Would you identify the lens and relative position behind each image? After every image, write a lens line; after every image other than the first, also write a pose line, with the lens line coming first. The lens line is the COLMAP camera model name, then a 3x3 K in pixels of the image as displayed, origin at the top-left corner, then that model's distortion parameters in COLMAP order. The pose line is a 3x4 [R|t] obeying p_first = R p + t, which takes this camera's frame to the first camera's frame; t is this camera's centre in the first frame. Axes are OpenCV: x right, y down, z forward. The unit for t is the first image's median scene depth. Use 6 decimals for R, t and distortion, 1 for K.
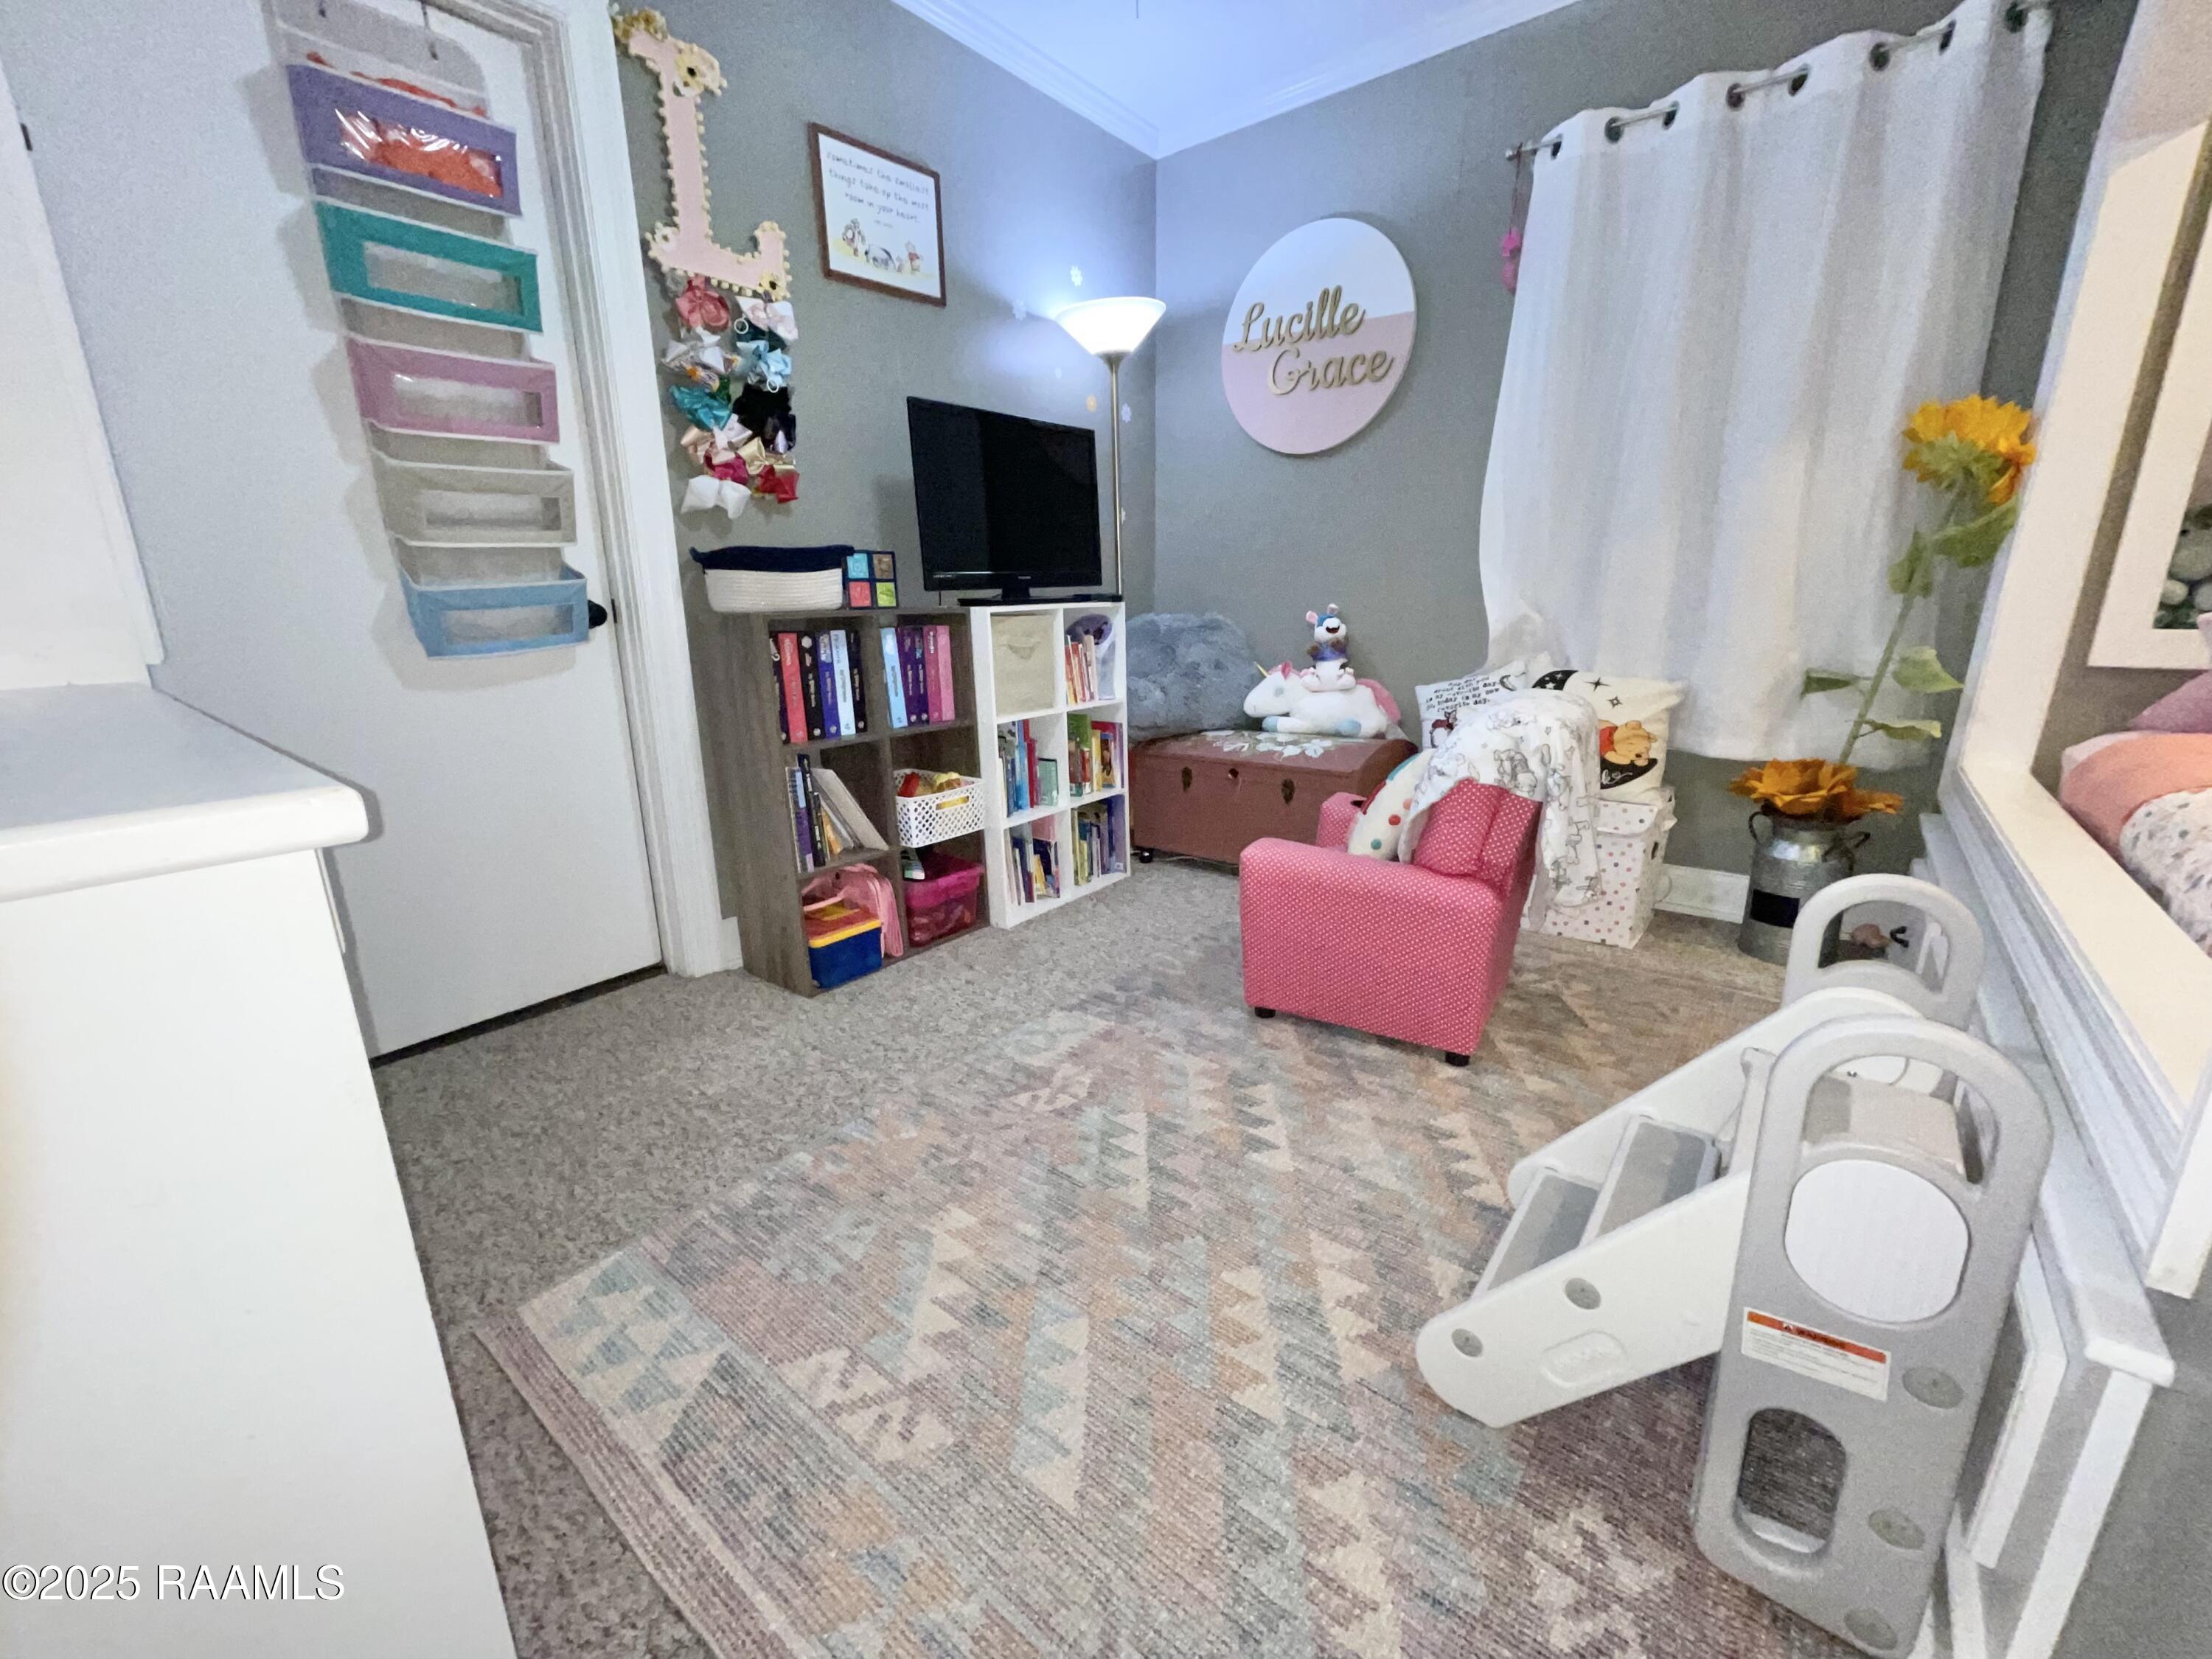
lens RADIAL K [[892.3, 0, 1116.5], [0, 892.3, 831.1], [0, 0, 1]] dist [0.000591, -0.000625]
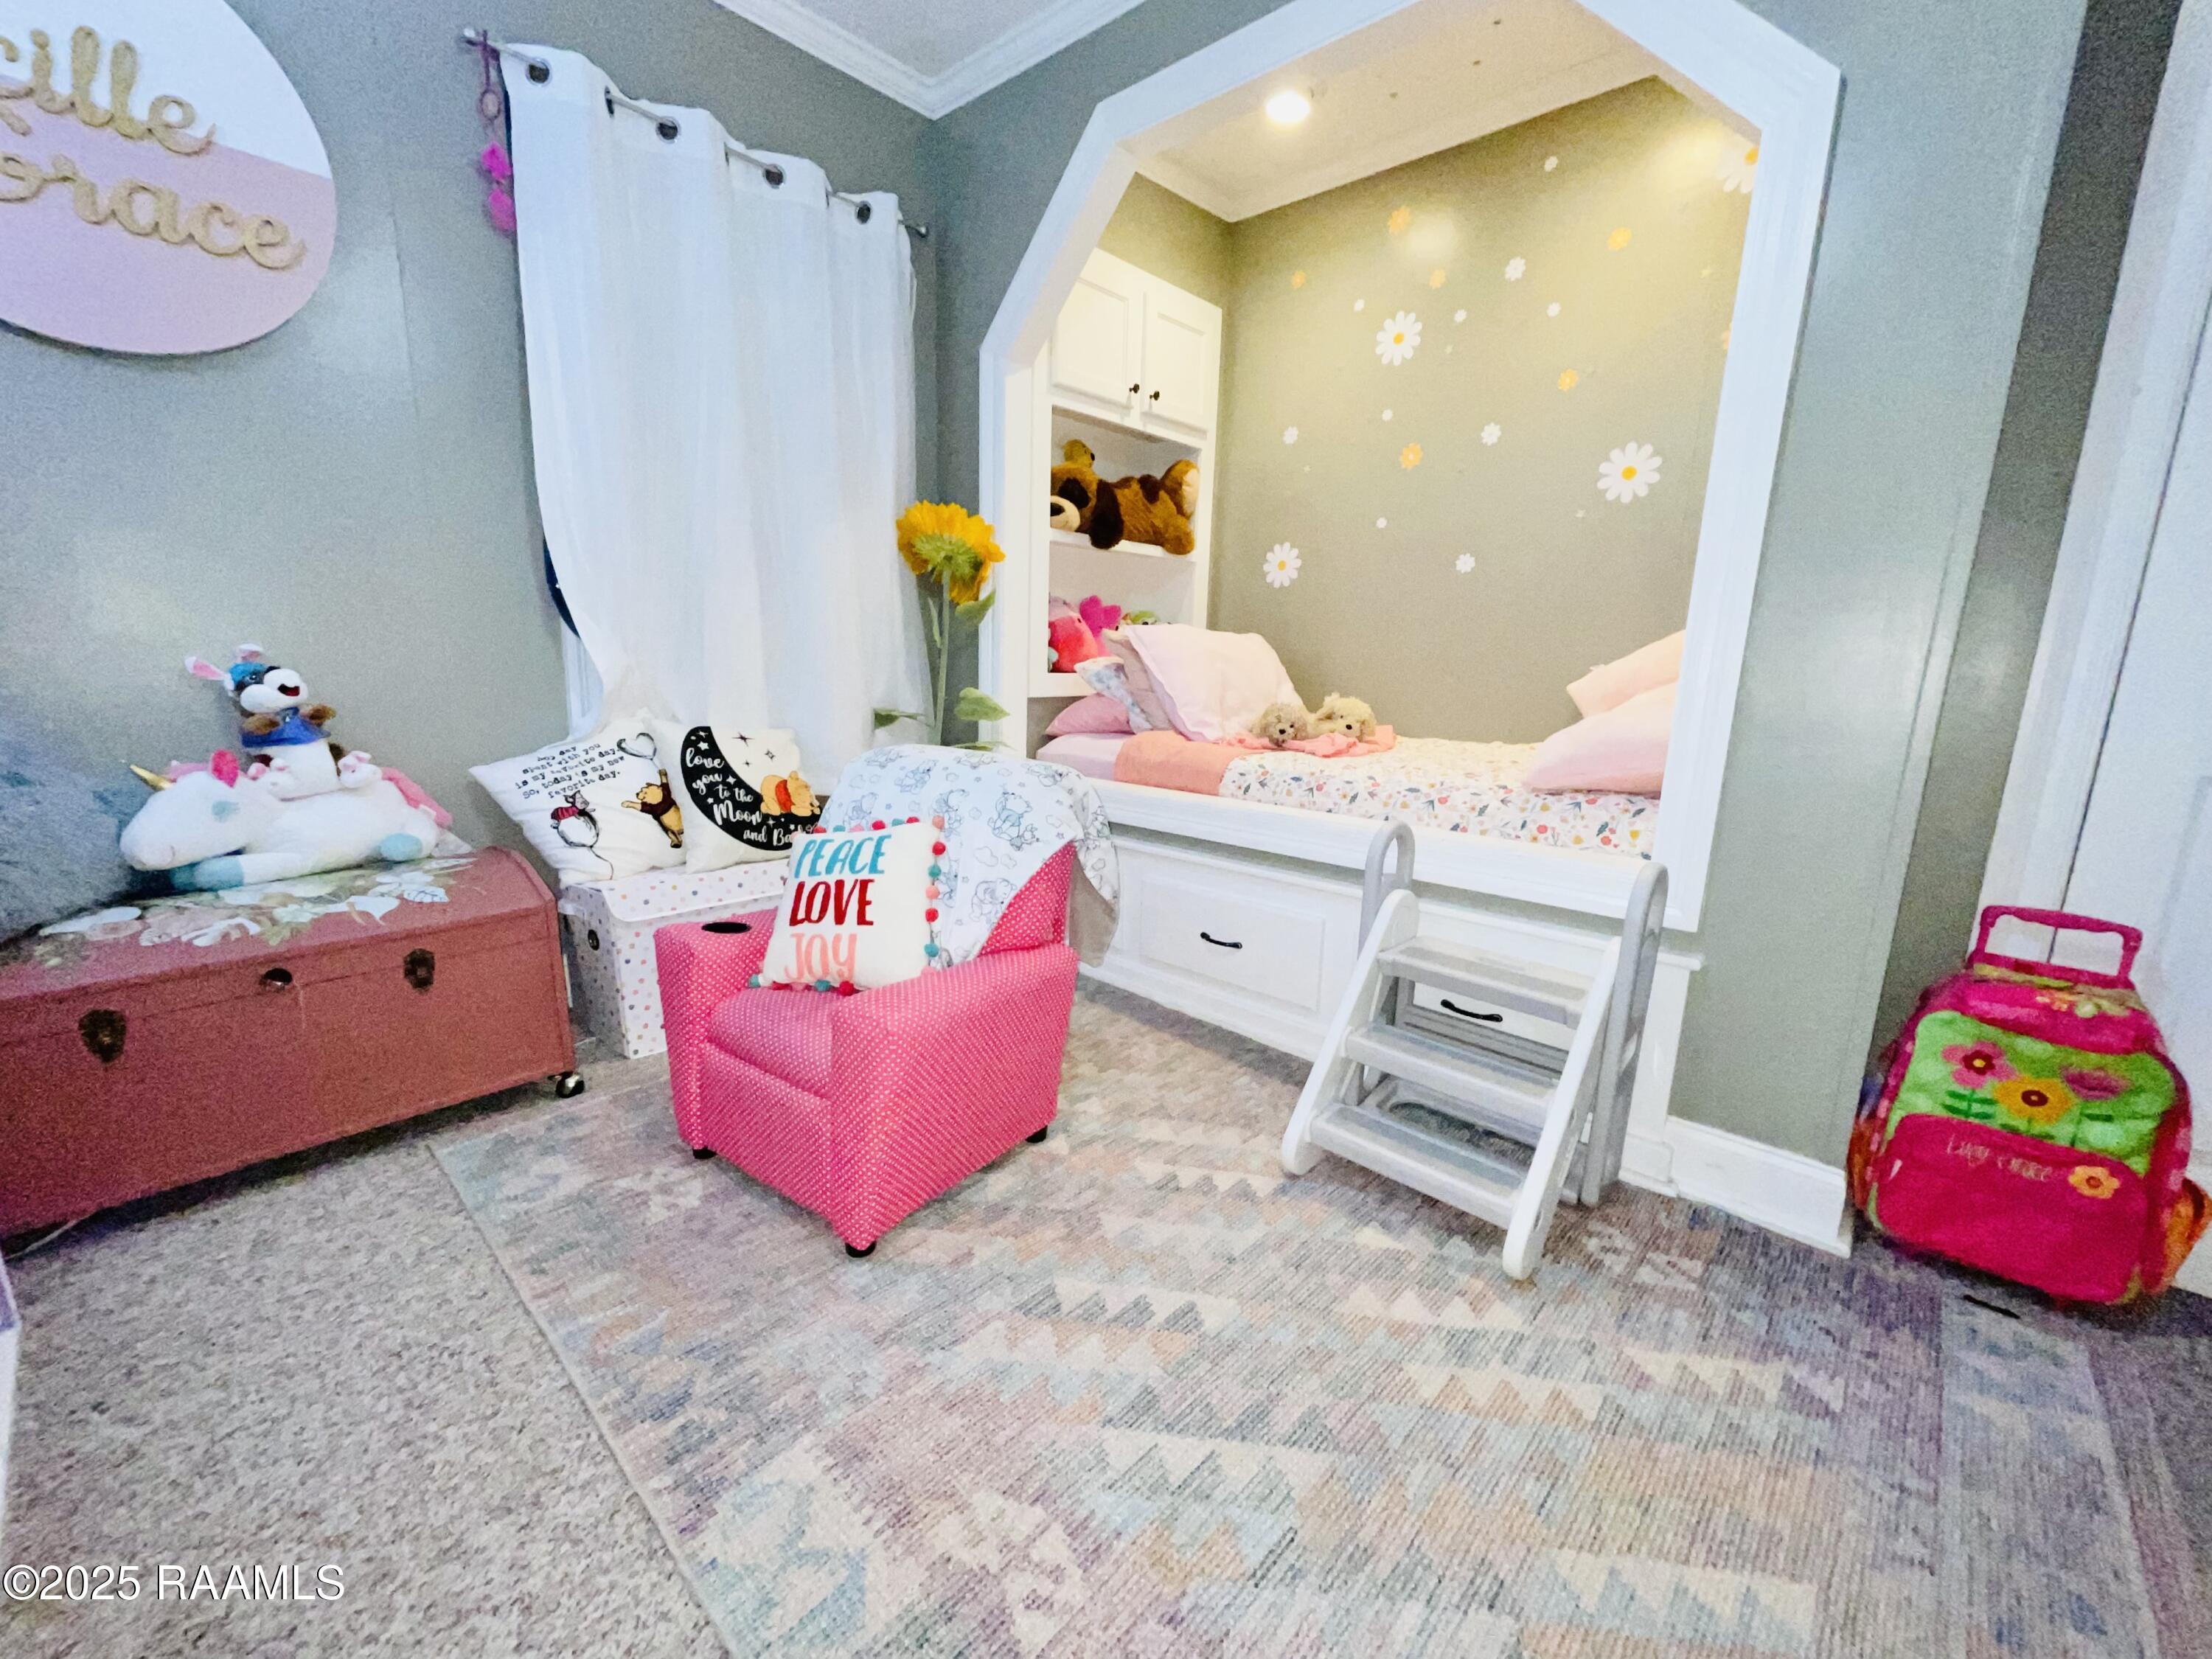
lens RADIAL K [[892.3, 0, 1116.5], [0, 892.3, 831.1], [0, 0, 1]] dist [0.000591, -0.000625]
pose [[0.085067, -0.180755, 0.979843, -0.468141], [0.235088, 0.959284, 0.156553, -0.175257], [-0.968244, 0.217032, 0.124097, 0.741152]]
